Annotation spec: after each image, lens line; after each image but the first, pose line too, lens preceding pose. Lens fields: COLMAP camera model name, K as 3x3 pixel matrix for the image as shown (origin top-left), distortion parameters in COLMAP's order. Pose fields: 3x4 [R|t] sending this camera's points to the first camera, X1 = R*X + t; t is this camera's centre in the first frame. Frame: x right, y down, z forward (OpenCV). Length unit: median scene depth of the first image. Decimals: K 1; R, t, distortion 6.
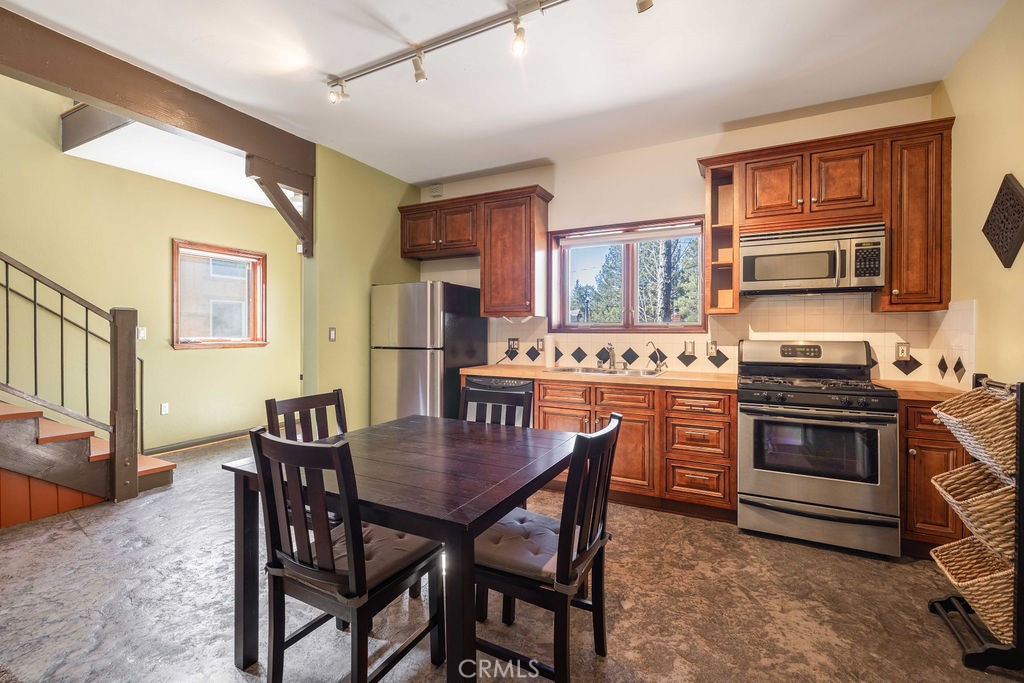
lens RADIAL K [[442.2, 0, 488.0], [0, 442.2, 332.6], [0, 0, 1]] dist [0.000542, -0.000097]
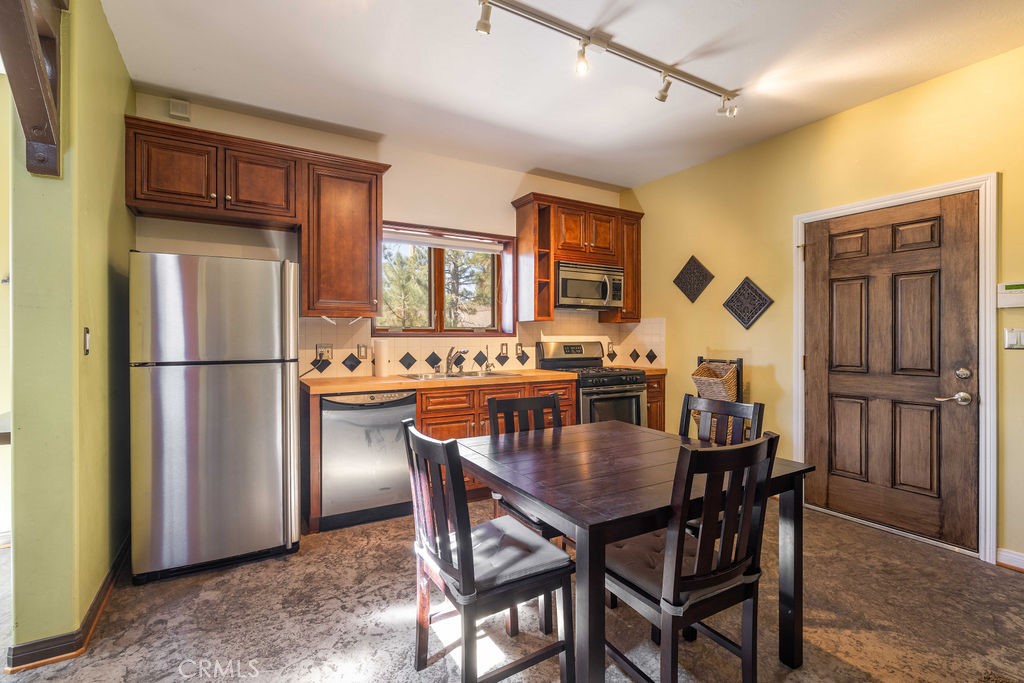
lens RADIAL K [[496.1, 0, 489.8], [0, 496.1, 339.6], [0, 0, 1]] dist [0.003746, 0.000562]
pose [[0.510289, -0.007068, 0.859974, -0.629303], [0.003401, 0.999975, 0.006201, 0.000213], [-0.859996, -0.000239, 0.510301, 0.339657]]
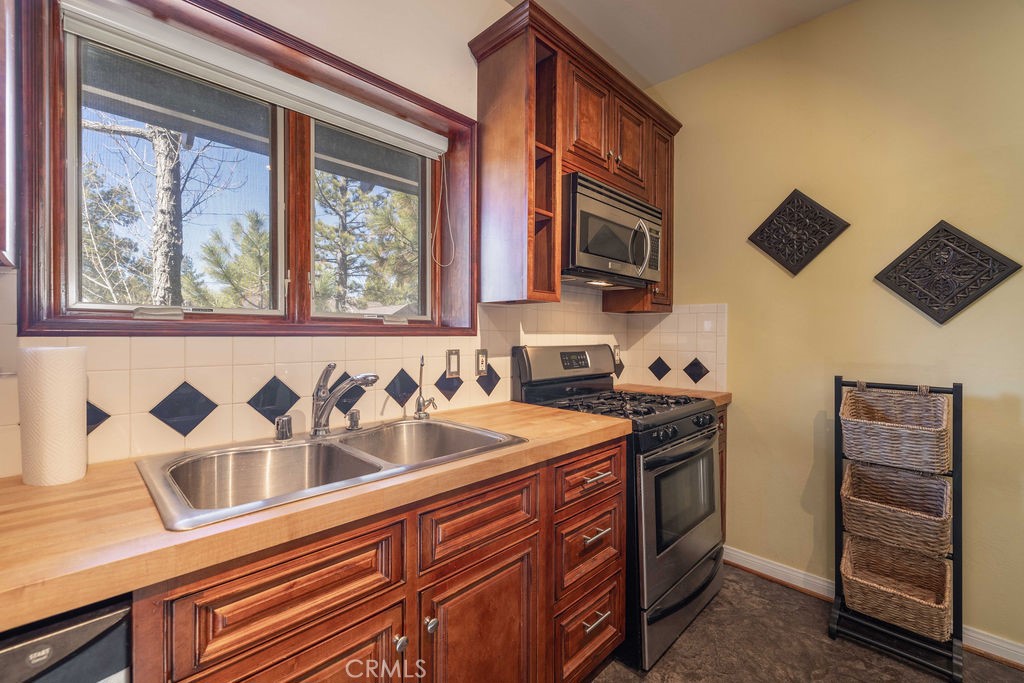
lens RADIAL K [[428.8, 0, 490.7], [0, 428.8, 339.4], [0, 0, 1]] dist [0.001419, 0.000323]
pose [[0.270762, -0.012048, 0.962571, -0.022126], [-0.002326, 0.999911, 0.013170, -0.001335], [-0.962644, -0.005804, 0.270709, 0.754552]]
